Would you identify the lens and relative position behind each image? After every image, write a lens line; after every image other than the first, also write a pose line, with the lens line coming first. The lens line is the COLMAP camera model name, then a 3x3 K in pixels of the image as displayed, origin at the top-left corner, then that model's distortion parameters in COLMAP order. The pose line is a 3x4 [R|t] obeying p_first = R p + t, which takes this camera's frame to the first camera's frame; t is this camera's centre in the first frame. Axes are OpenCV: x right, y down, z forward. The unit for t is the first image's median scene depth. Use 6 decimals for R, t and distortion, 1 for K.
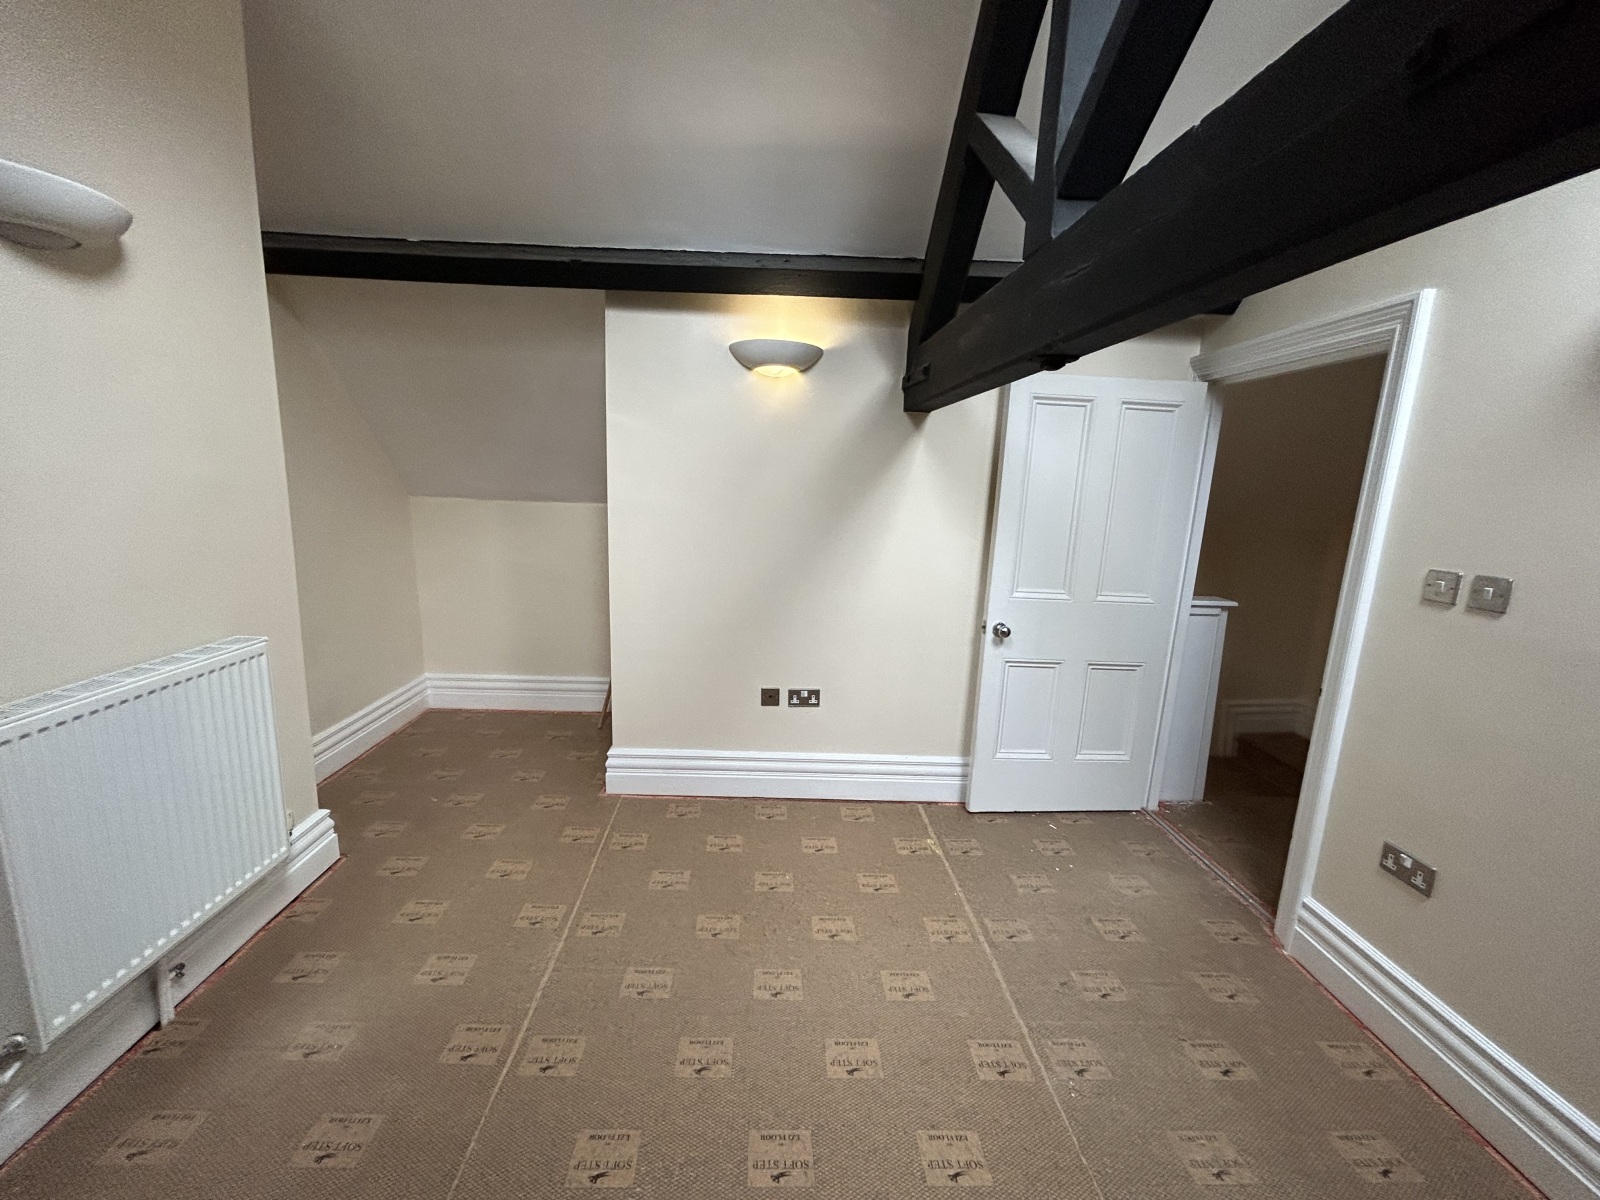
lens RADIAL K [[645.4, 0, 784.7], [0, 645.4, 596.6], [0, 0, 1]] dist [-0.001480, -0.000429]
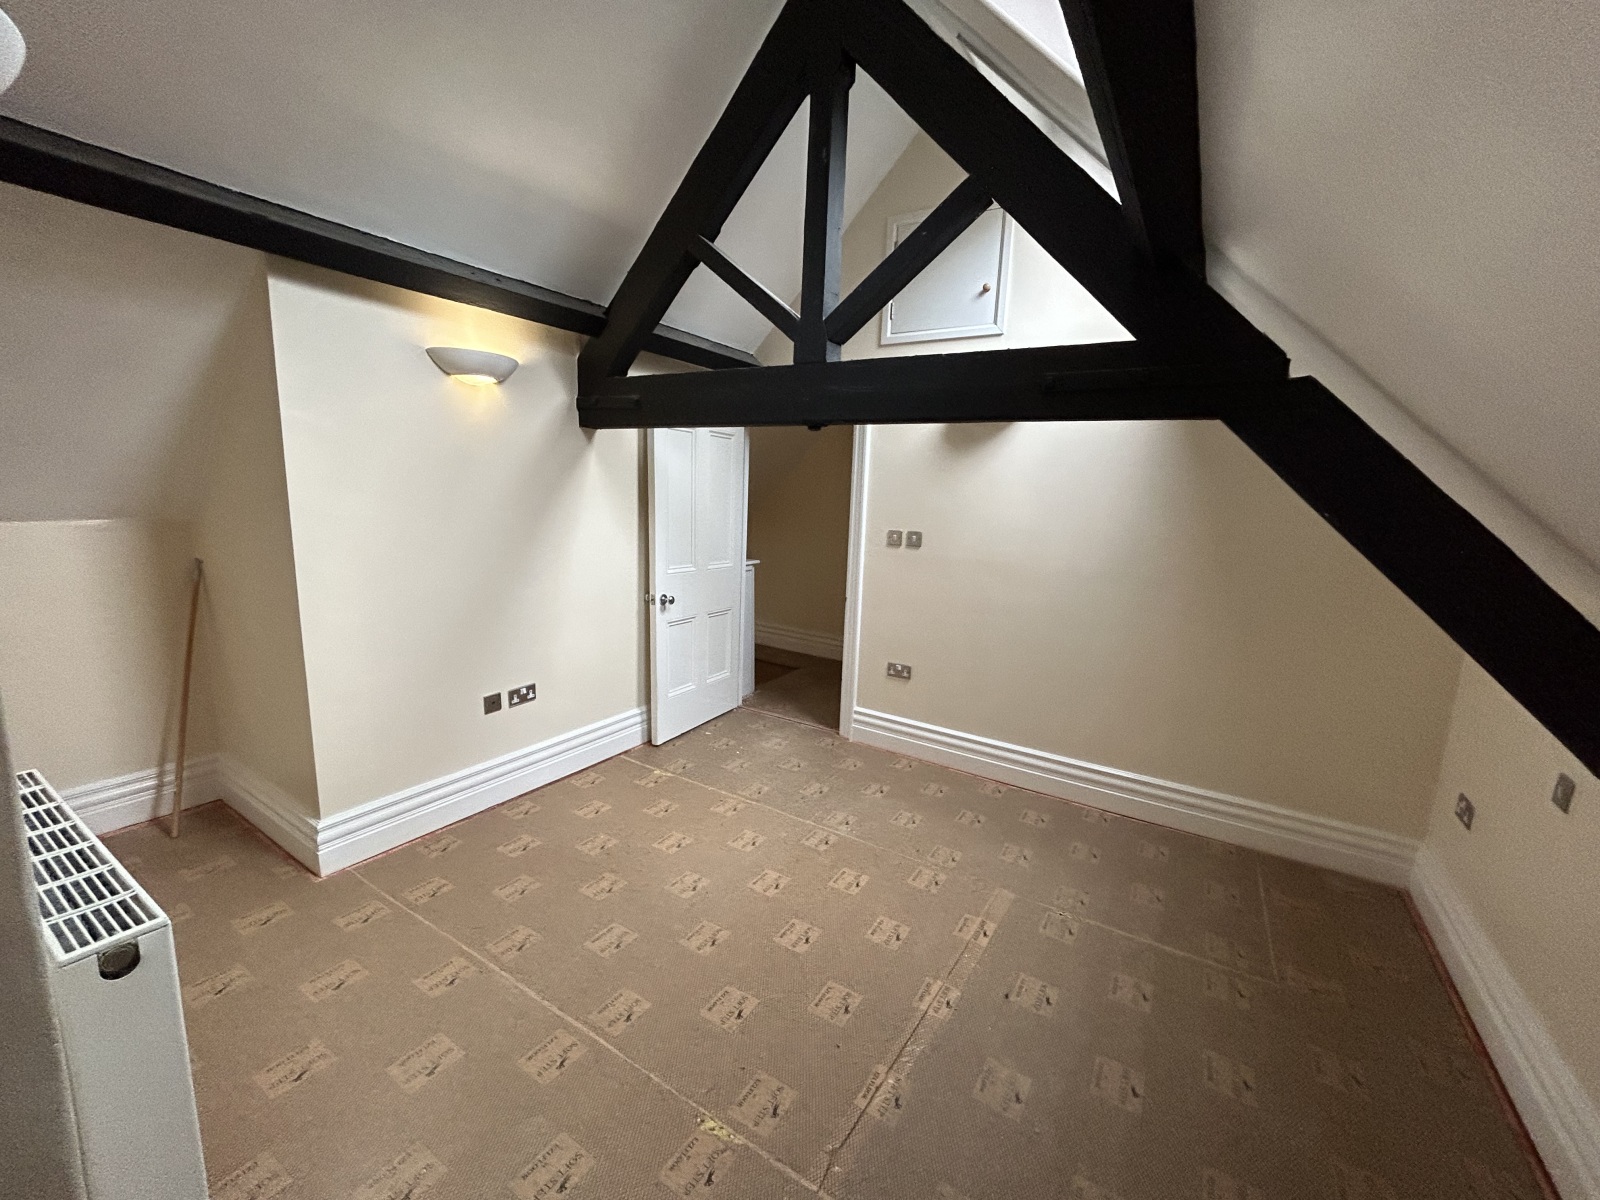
lens RADIAL K [[645.4, 0, 785.6], [0, 645.4, 595.7], [0, 0, 1]] dist [-0.001480, -0.000429]
pose [[0.562047, -0.149487, 0.813484, -0.689005], [0.135825, 0.986861, 0.087504, -0.043926], [-0.815876, 0.061310, 0.574967, 0.050379]]
